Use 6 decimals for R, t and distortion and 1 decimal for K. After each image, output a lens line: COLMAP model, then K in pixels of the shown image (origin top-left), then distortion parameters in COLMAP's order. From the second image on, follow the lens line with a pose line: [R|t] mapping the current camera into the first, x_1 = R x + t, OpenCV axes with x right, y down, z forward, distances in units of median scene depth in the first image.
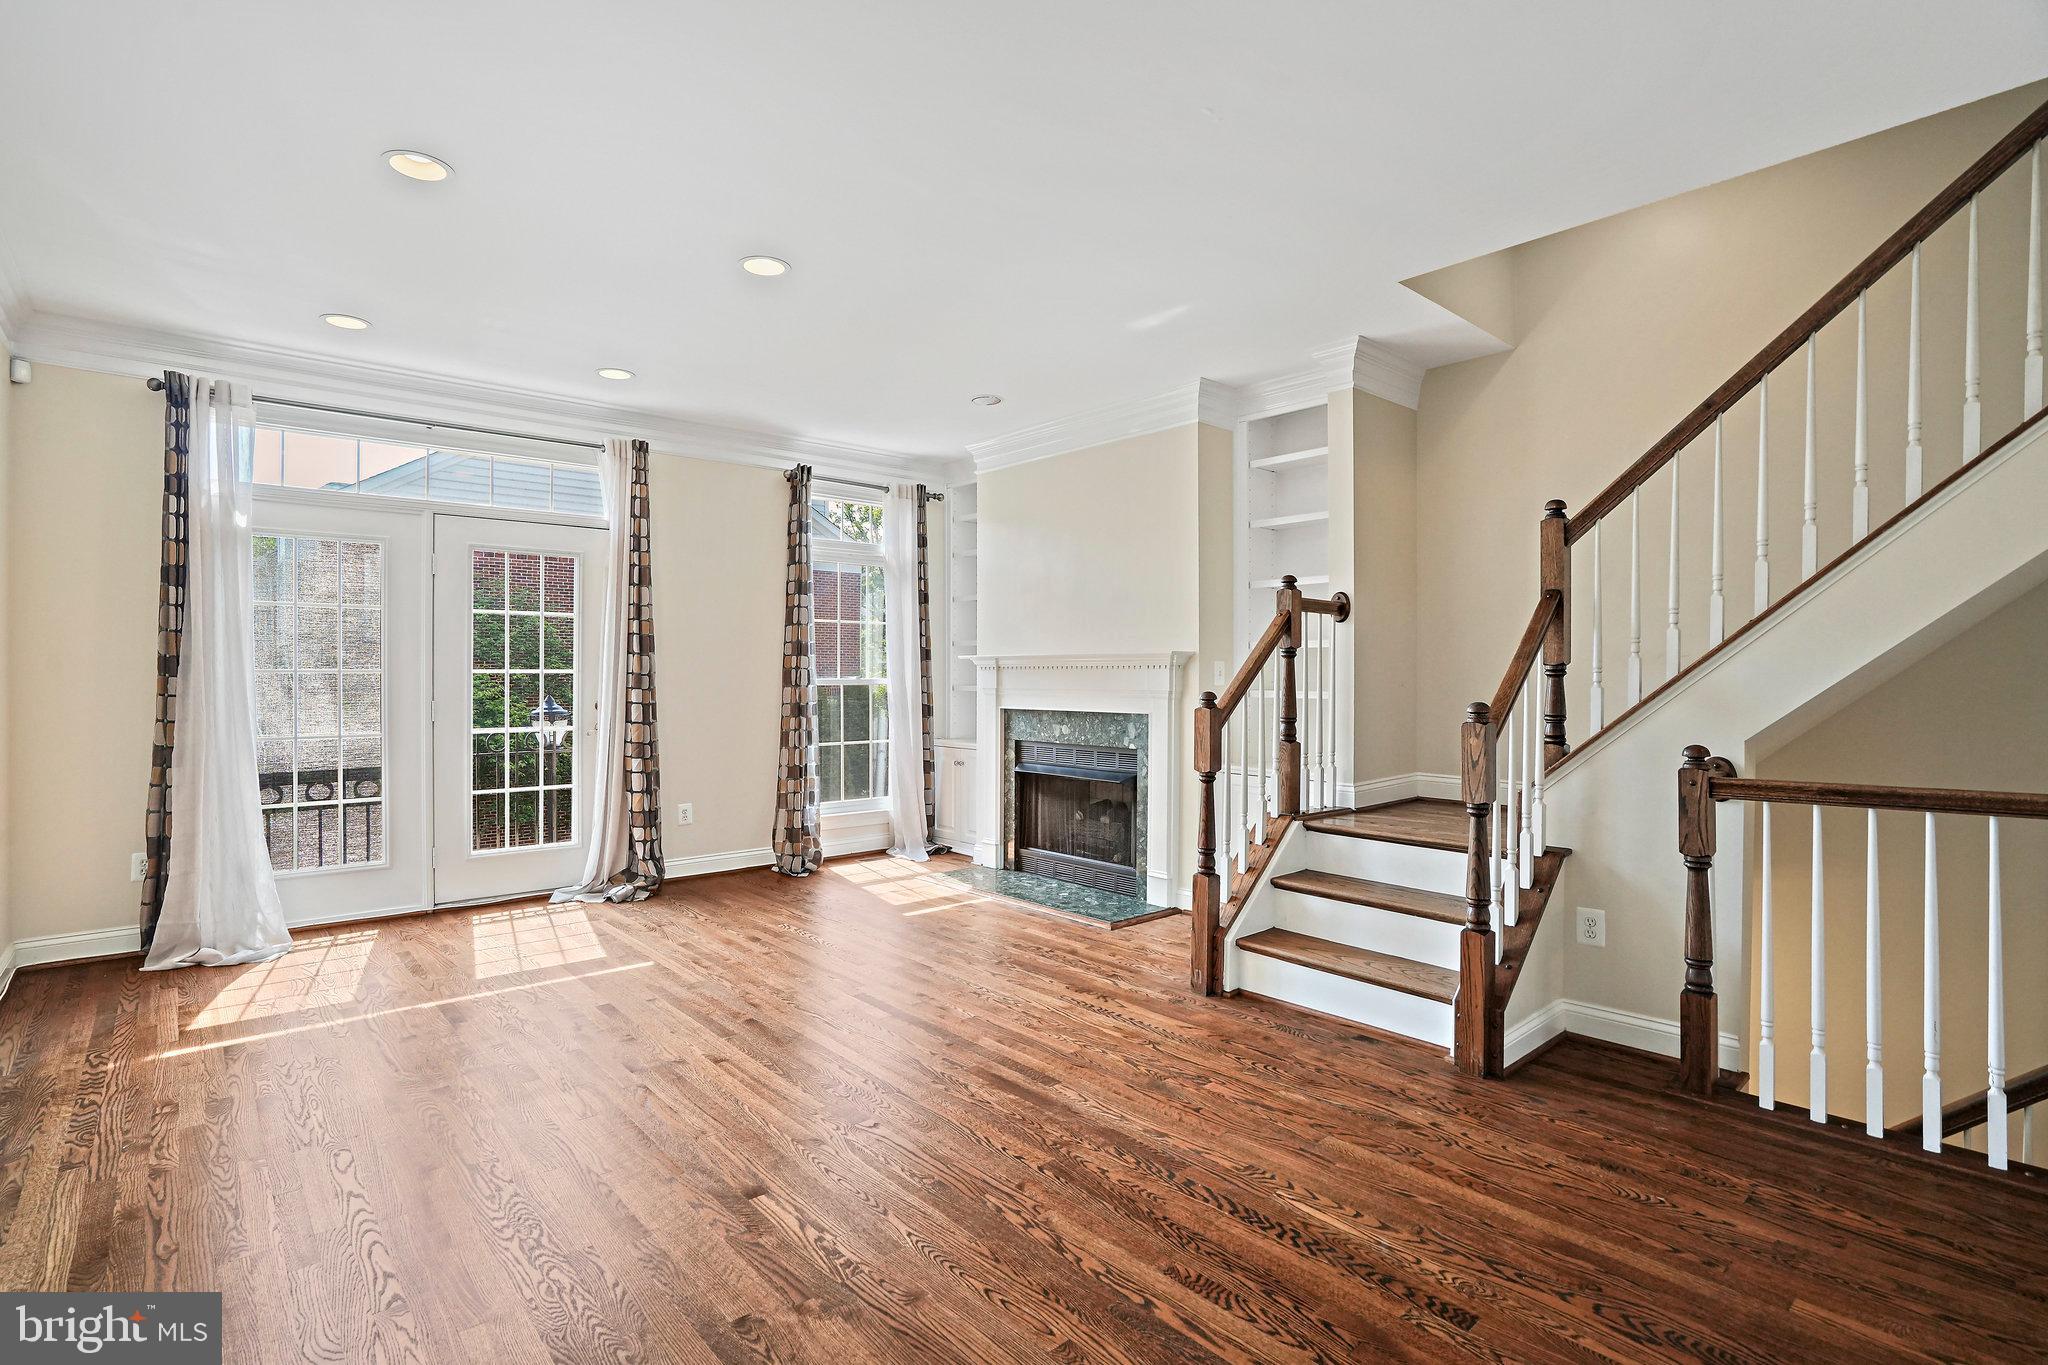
lens RADIAL K [[984.6, 0, 1017.7], [0, 984.6, 676.9], [0, 0, 1]] dist [-0.053582, 0.020902]
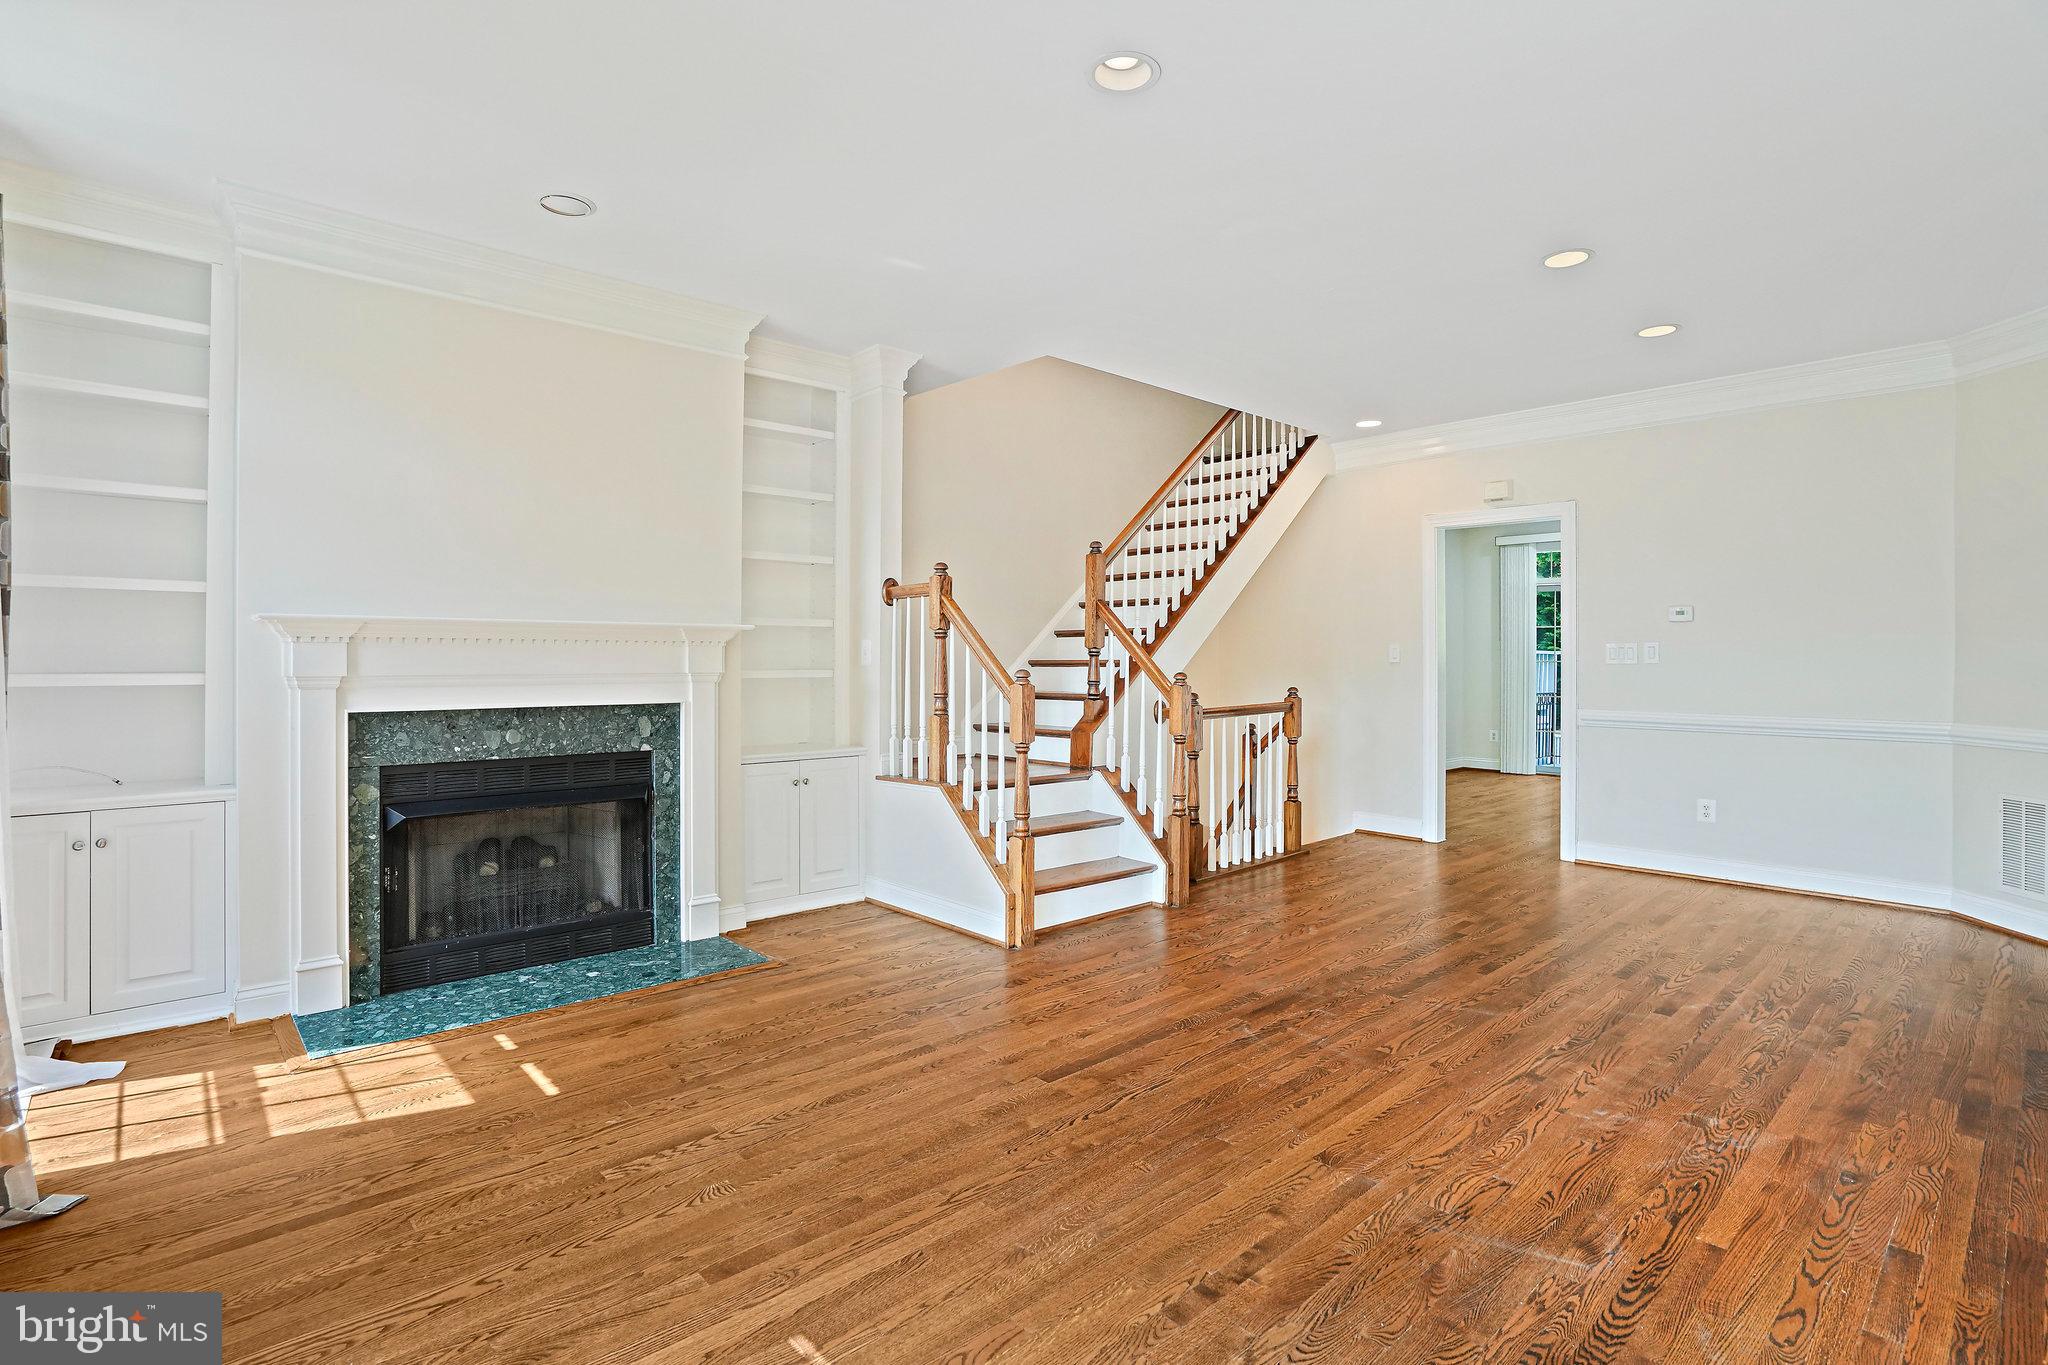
lens RADIAL K [[984.6, 0, 1038.0], [0, 984.6, 682.6], [0, 0, 1]] dist [-0.053582, 0.020902]
pose [[-0.032542, -0.021103, 0.999248, -0.821254], [-0.001583, 0.999777, 0.021062, 0.006225], [-0.999469, -0.000896, -0.032568, 0.938698]]
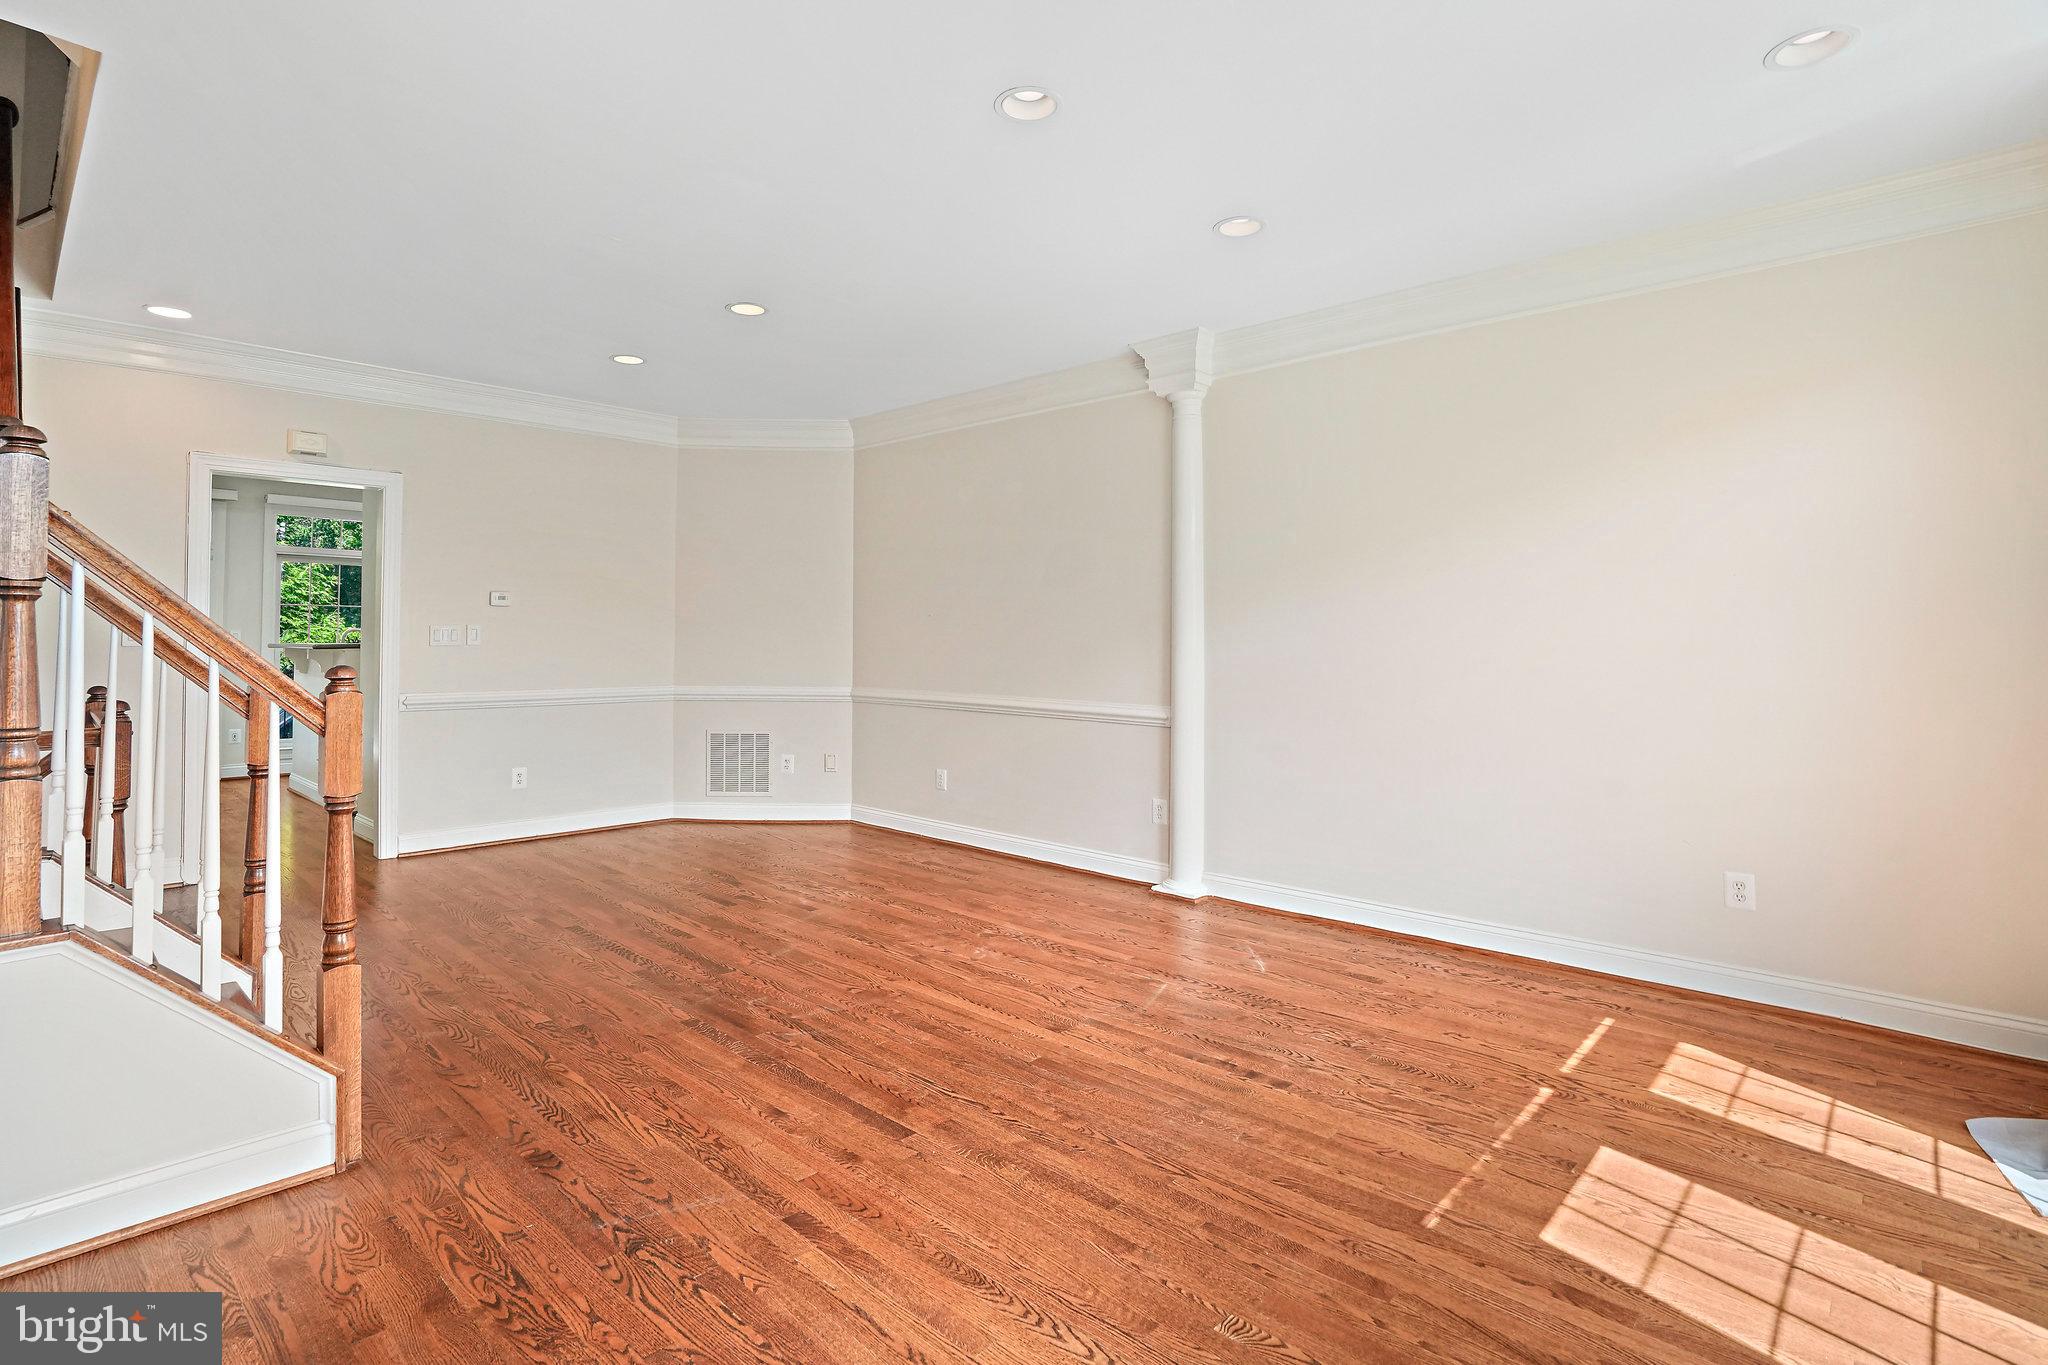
lens RADIAL K [[984.6, 0, 1000.8], [0, 984.6, 622.2], [0, 0, 1]] dist [-0.053582, 0.020902]
pose [[-0.996995, -0.003288, -0.077402, -0.159164], [-0.001785, 0.999809, -0.019478, -0.001229], [0.077451, -0.019281, -0.996810, 1.504538]]
